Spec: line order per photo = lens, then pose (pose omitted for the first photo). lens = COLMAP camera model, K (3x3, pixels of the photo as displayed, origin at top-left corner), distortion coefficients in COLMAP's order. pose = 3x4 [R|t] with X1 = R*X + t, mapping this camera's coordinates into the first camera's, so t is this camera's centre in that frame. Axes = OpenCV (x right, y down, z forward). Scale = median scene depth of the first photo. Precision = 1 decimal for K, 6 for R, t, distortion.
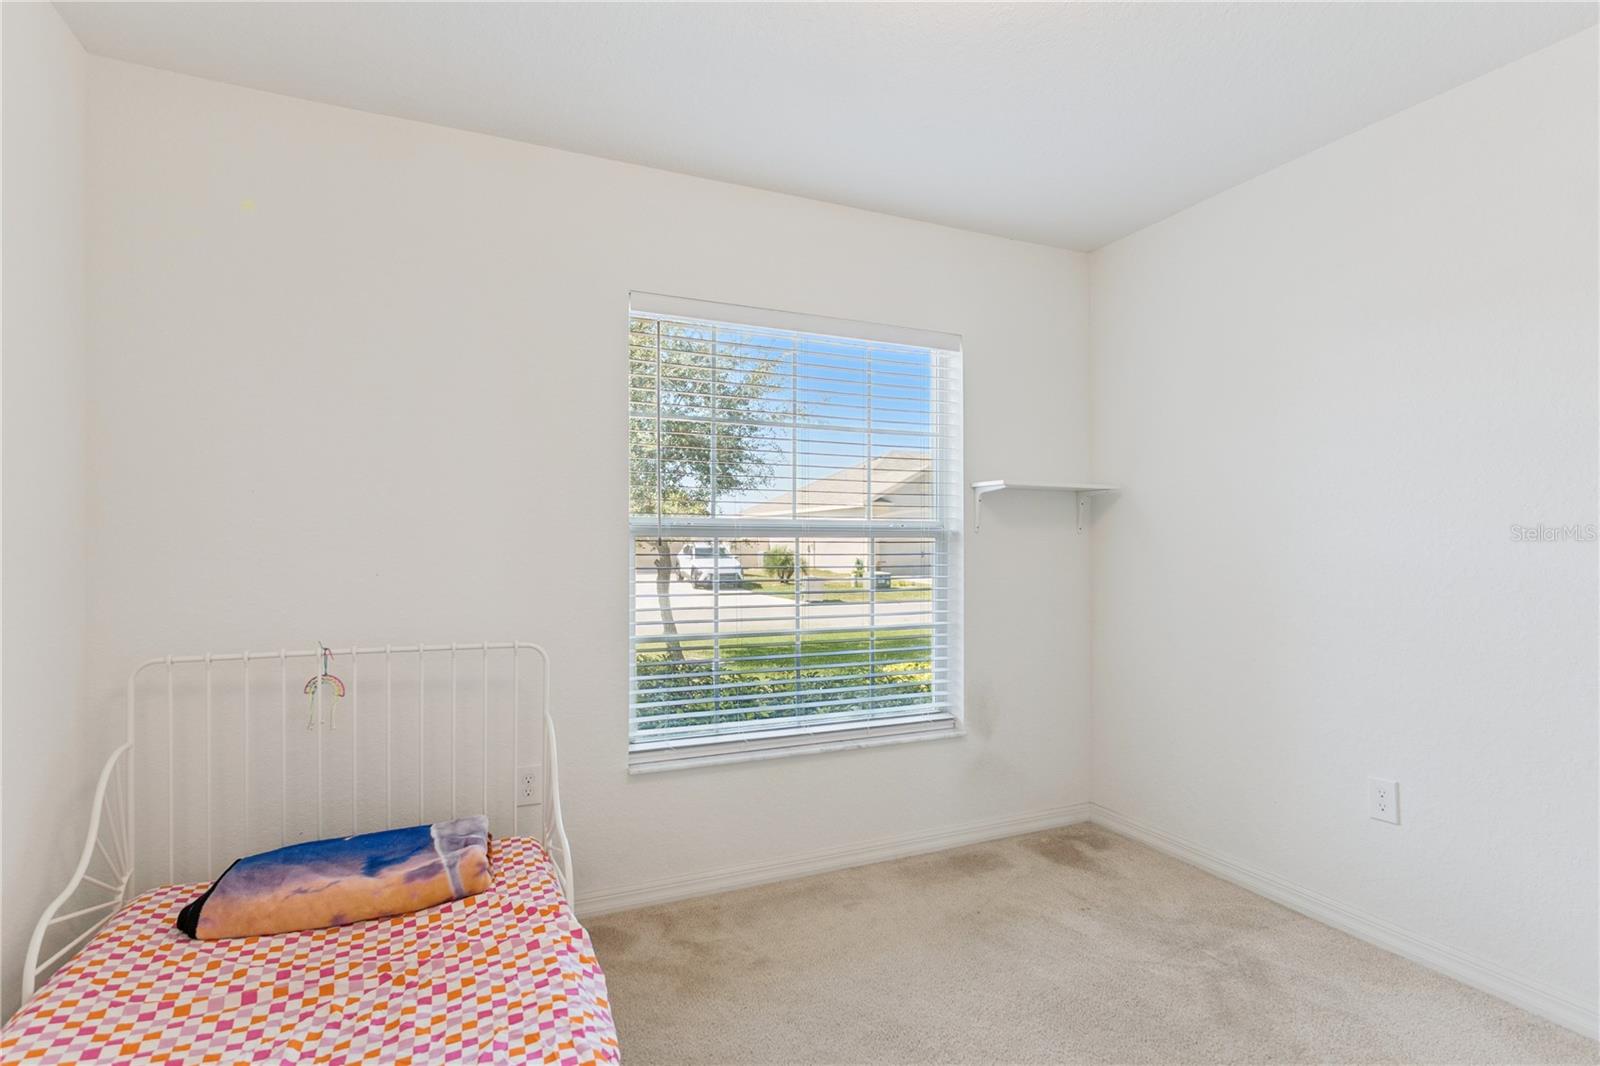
lens RADIAL K [[769.9, 0, 796.5], [0, 769.9, 543.1], [0, 0, 1]] dist [-0.001104, -0.000286]
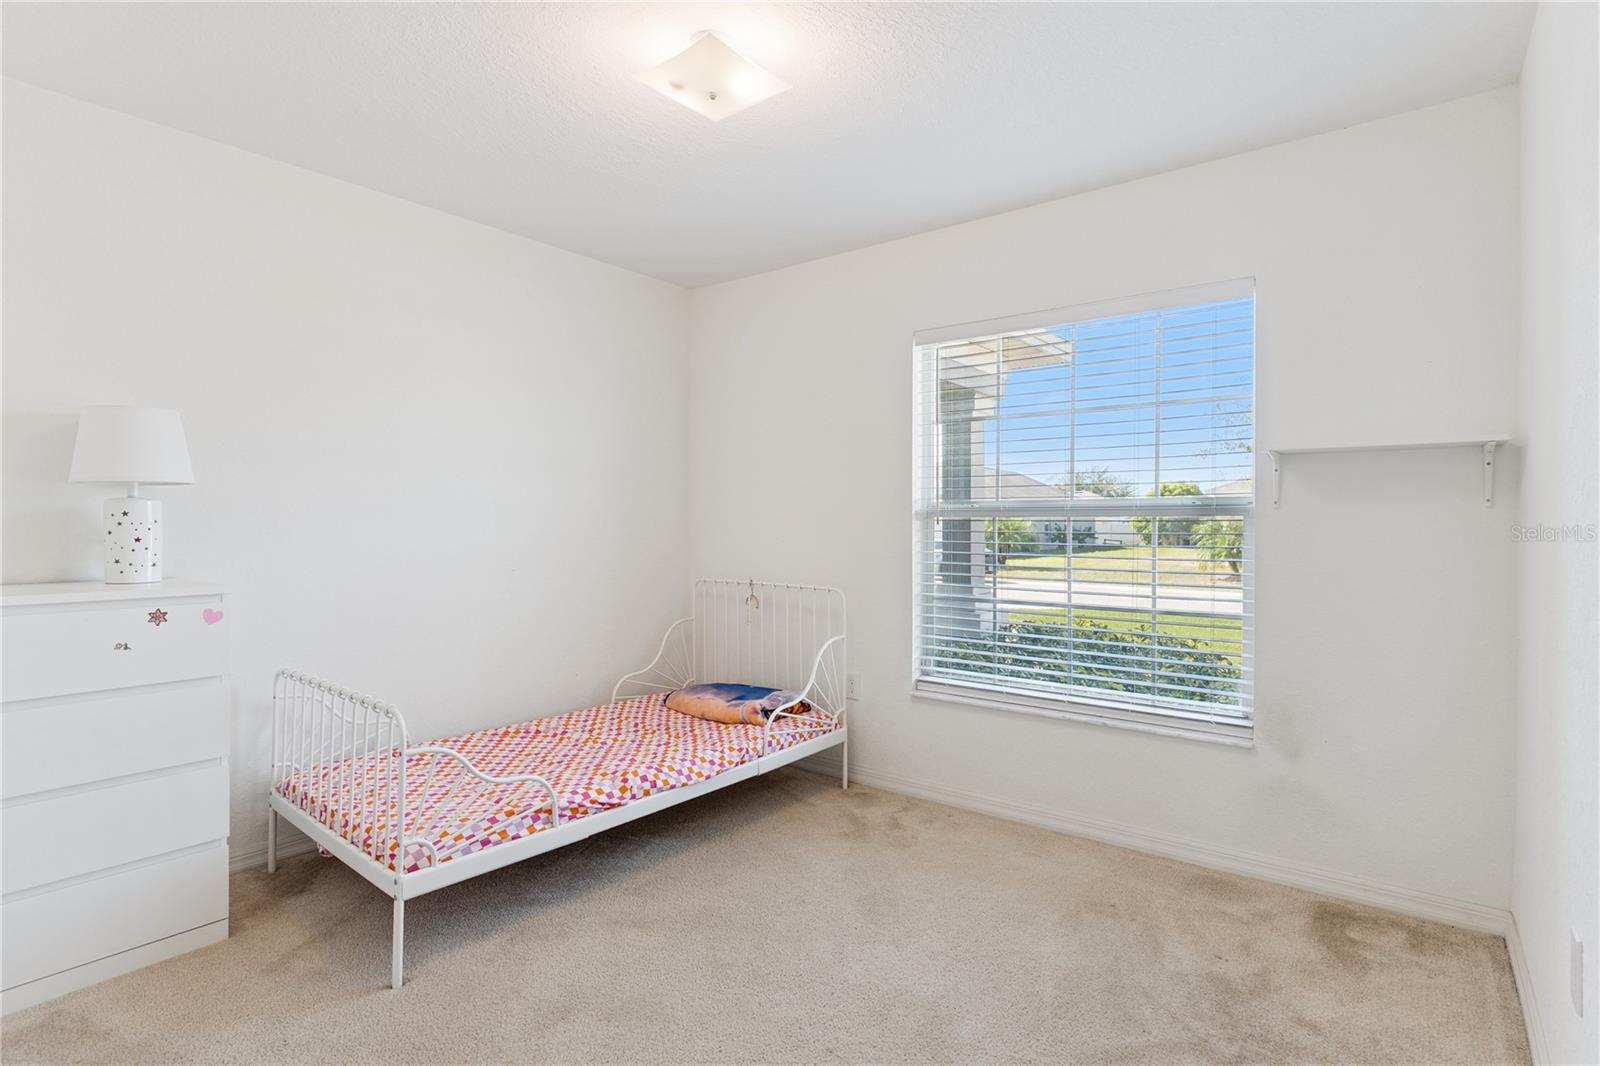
lens RADIAL K [[769.9, 0, 804.6], [0, 769.9, 530.4], [0, 0, 1]] dist [-0.001104, -0.000286]
pose [[0.490219, 0.014765, -0.871474, 0.787203], [0.006599, 0.999765, 0.020651, -0.012381], [0.871574, -0.015874, 0.490007, 0.176825]]
